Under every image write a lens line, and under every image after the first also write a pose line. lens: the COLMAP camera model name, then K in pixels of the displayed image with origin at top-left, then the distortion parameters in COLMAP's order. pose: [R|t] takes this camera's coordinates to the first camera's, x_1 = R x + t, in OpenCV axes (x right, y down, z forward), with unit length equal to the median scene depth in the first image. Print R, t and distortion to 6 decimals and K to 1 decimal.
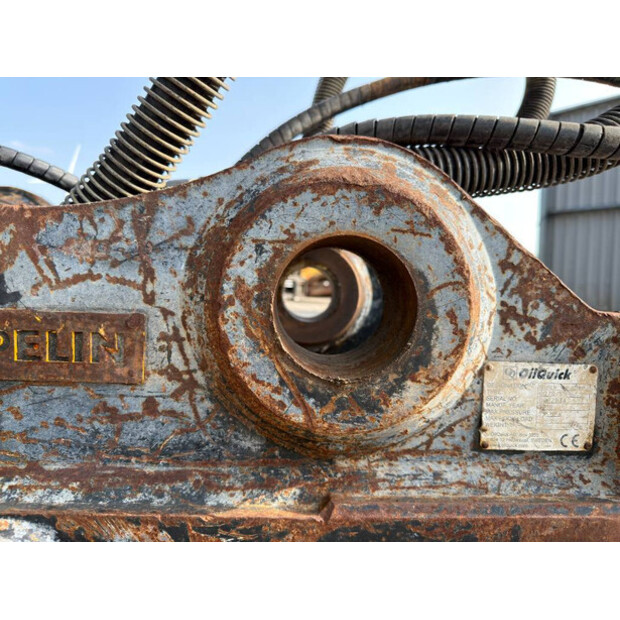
lens RADIAL K [[484.4, 0, 310.0], [0, 484.4, 310.0], [0, 0, 1]] dist [0.005814, -0.042614]
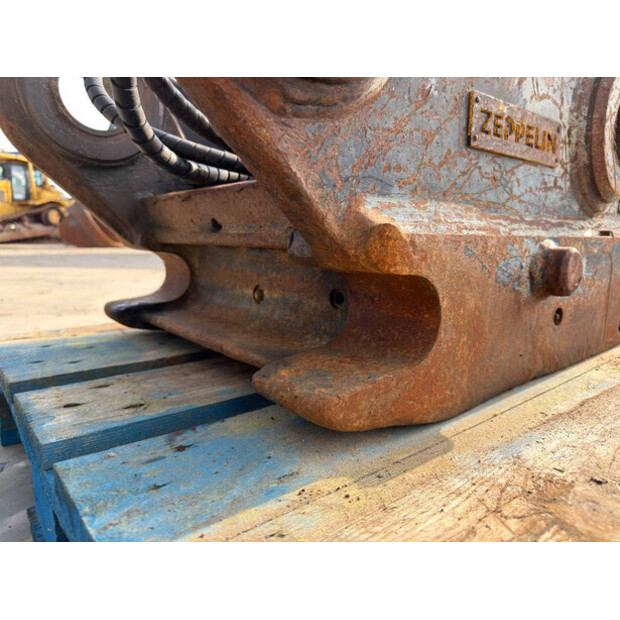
lens RADIAL K [[451.8, 0, 311.0], [0, 451.8, 308.7], [0, 0, 1]] dist [0.005831, -0.032141]
pose [[0.801267, -0.124368, 0.585239, -2.026810], [0.051794, 0.988904, 0.139238, 0.376448], [-0.596061, -0.081255, 0.798817, 0.216257]]
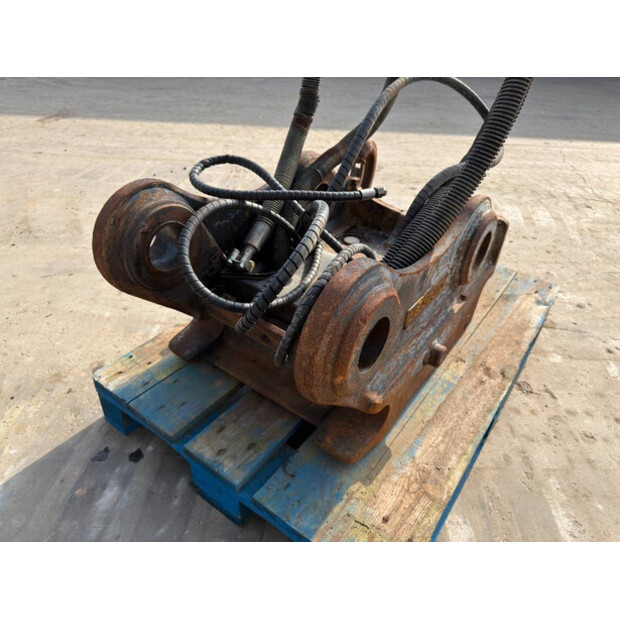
lens RADIAL K [[450.4, 0, 313.0], [0, 450.4, 305.9], [0, 0, 1]] dist [0.017814, -0.005521]
pose [[0.628395, -0.445675, 0.637569, -2.857840], [0.009625, 0.824000, 0.566508, -1.479864], [-0.777835, -0.349854, 0.522086, 0.071586]]
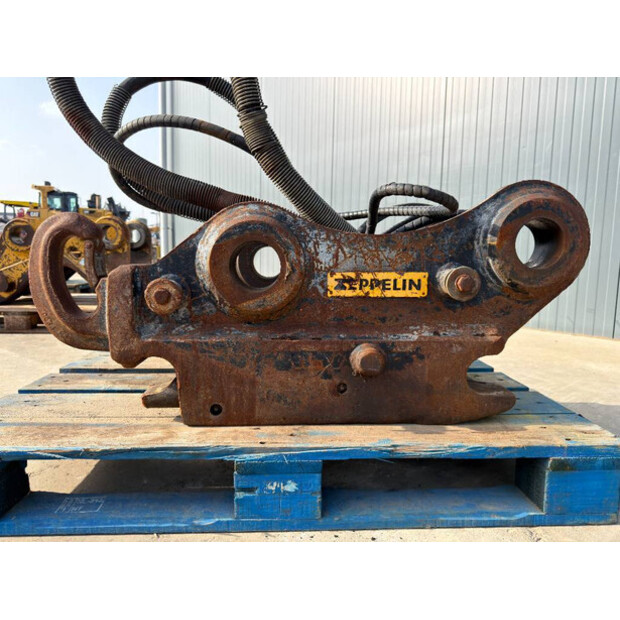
lens RADIAL K [[436.5, 0, 314.8], [0, 436.5, 313.1], [0, 0, 1]] dist [0.088295, -0.130183]
pose [[-0.999067, -0.042440, -0.007970, -0.319754], [-0.043181, 0.982987, 0.178527, -0.288479], [0.000258, 0.178705, -0.983903, 4.990354]]
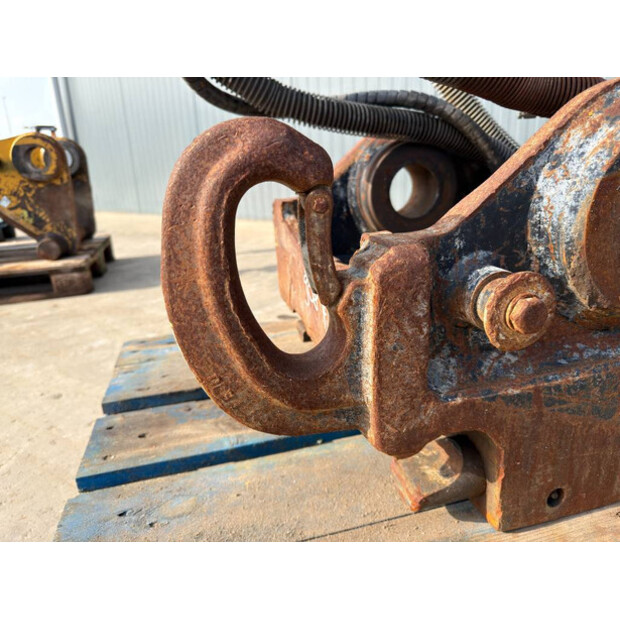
lens RADIAL K [[451.8, 0, 311.0], [0, 451.8, 308.7], [0, 0, 1]] dist [0.005831, -0.032141]
pose [[-0.978950, 0.085734, -0.185222, 1.107222], [0.014592, 0.934575, 0.355466, -0.304684], [0.203580, 0.345280, -0.916153, 3.543490]]
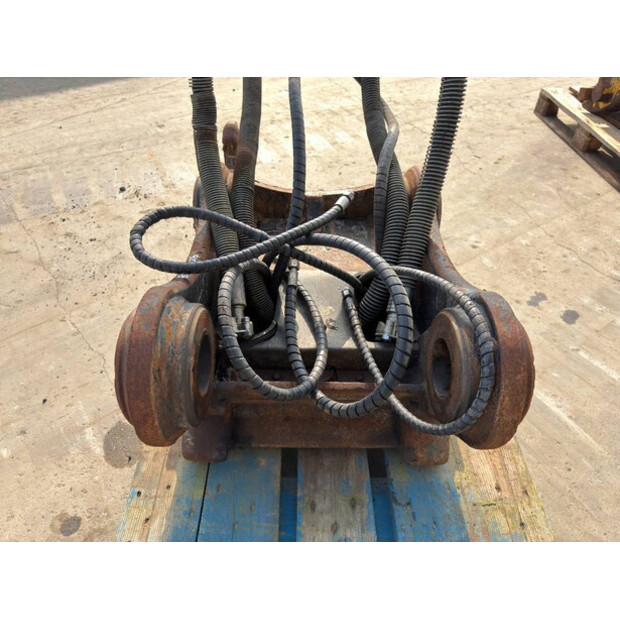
lens RADIAL K [[451.8, 0, 311.0], [0, 451.8, 308.7], [0, 0, 1]] dist [0.005831, -0.032141]
pose [[0.043692, -0.704424, 0.708433, -2.795374], [0.024935, 0.709659, 0.704104, -1.875625], [-0.998734, -0.013099, 0.048571, 1.647278]]
